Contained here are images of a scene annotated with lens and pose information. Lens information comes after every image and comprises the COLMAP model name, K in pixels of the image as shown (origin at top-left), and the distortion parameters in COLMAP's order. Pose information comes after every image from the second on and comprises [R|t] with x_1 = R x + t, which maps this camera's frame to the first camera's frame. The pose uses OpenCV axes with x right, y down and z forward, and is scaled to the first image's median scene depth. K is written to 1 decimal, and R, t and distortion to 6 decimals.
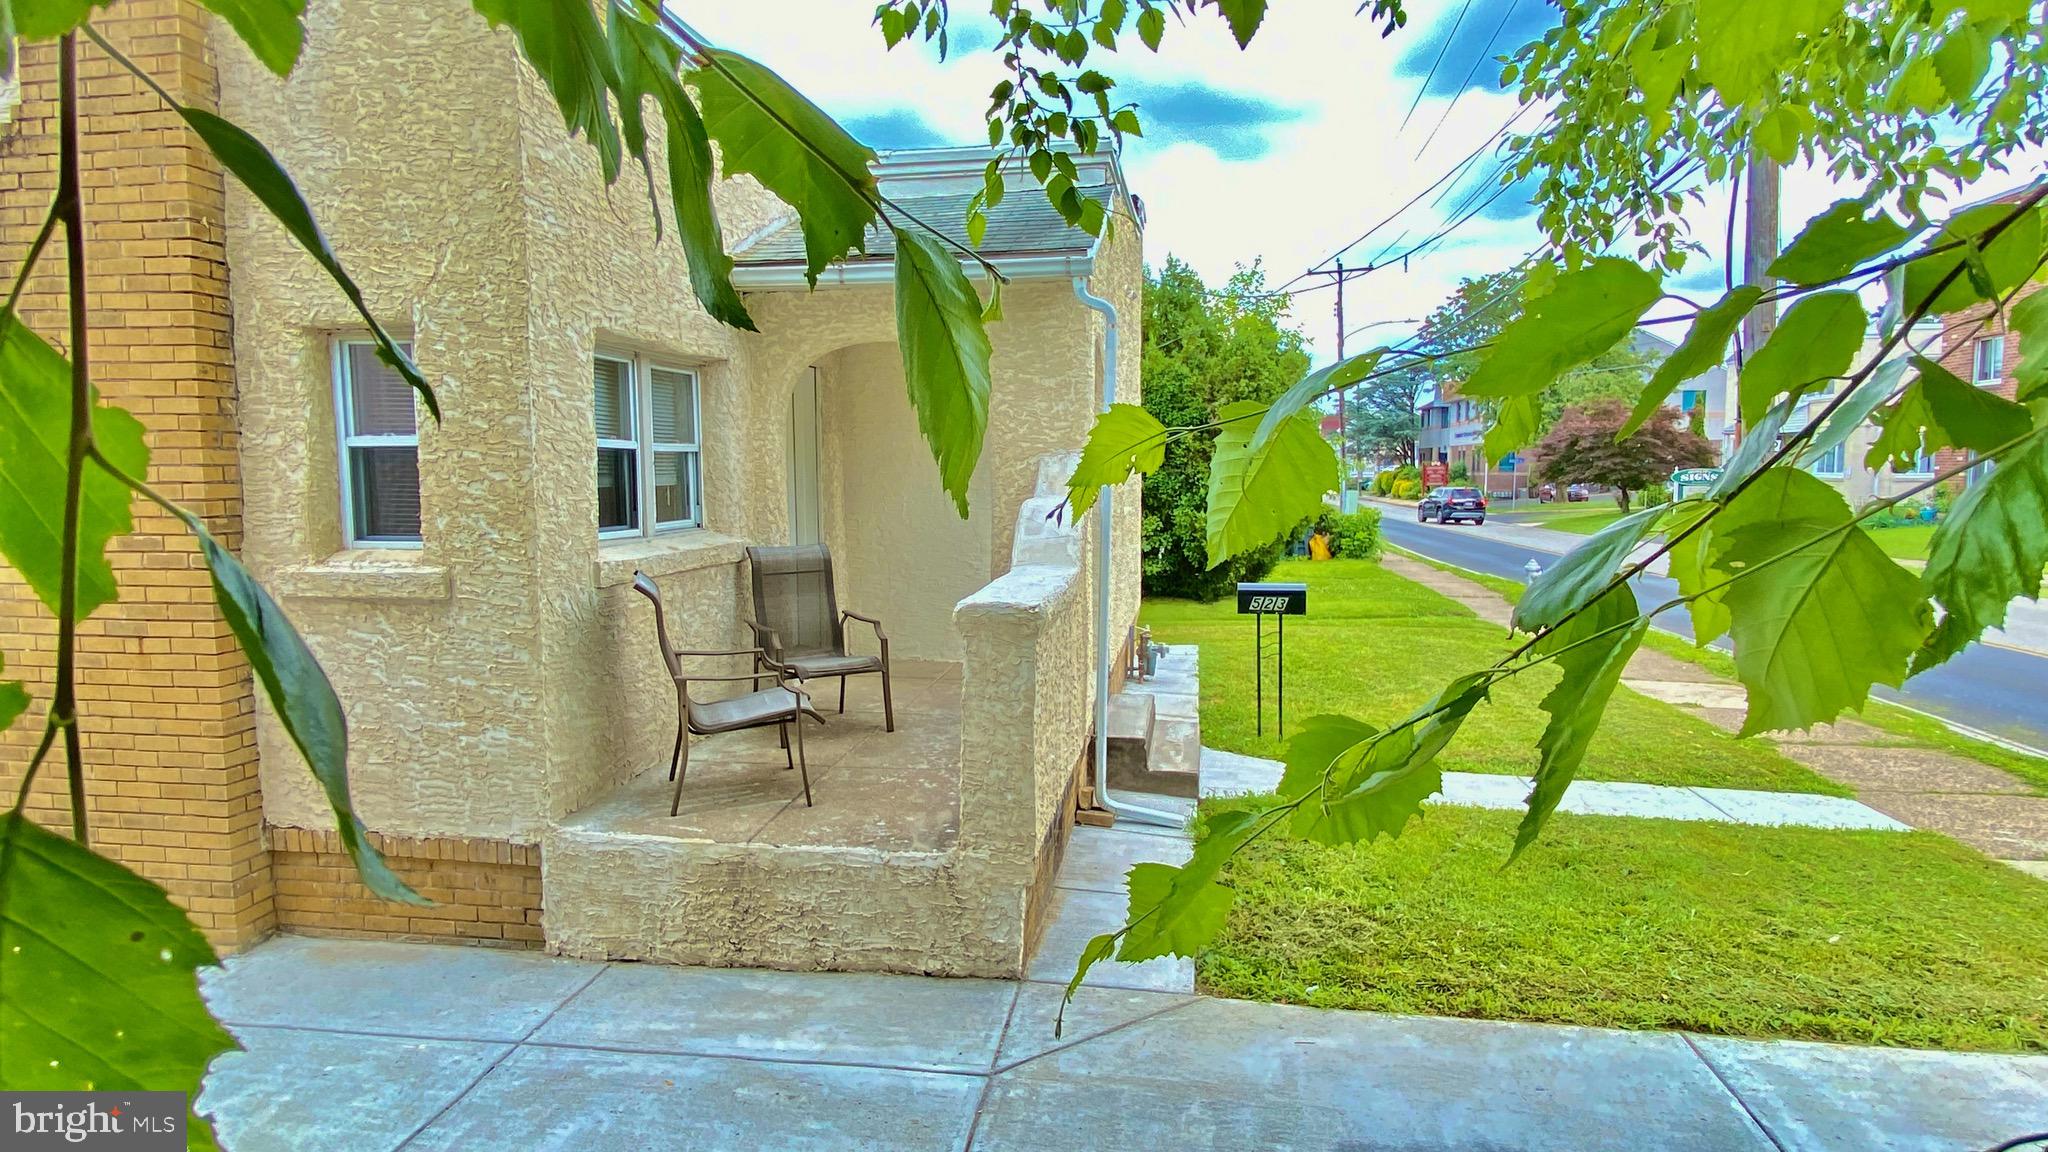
lens RADIAL K [[1129.6, 0, 1022.6], [0, 1129.6, 581.7], [0, 0, 1]] dist [-0.008857, -0.003012]
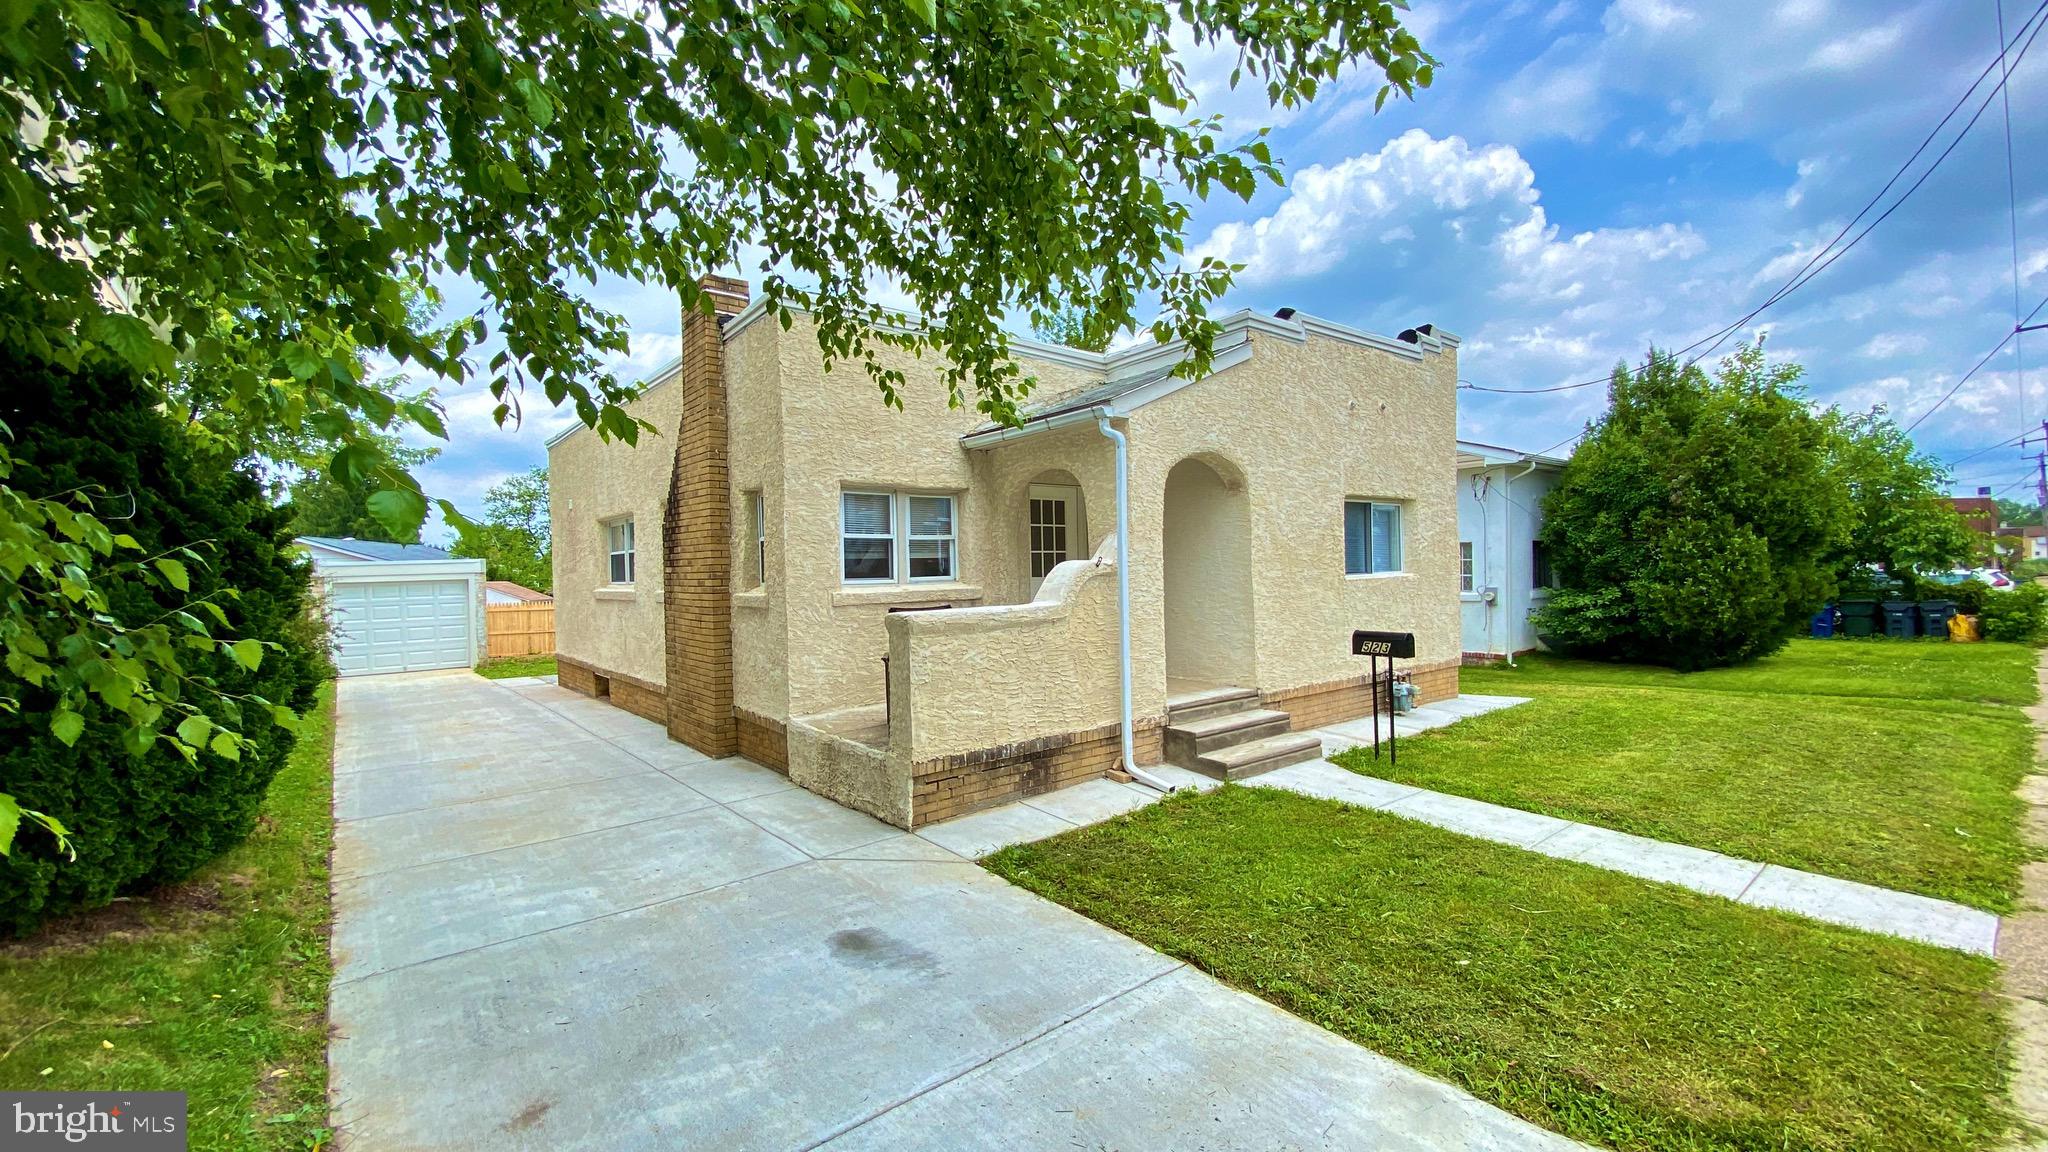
lens RADIAL K [[823.3, 0, 1028.5], [0, 823.3, 573.3], [0, 0, 1]] dist [-0.009839, -0.001062]
pose [[0.744889, -0.009168, -0.667125, 0.987904], [-0.047210, 0.996675, -0.066411, 0.030926], [0.665516, 0.080964, 0.741979, 0.150212]]
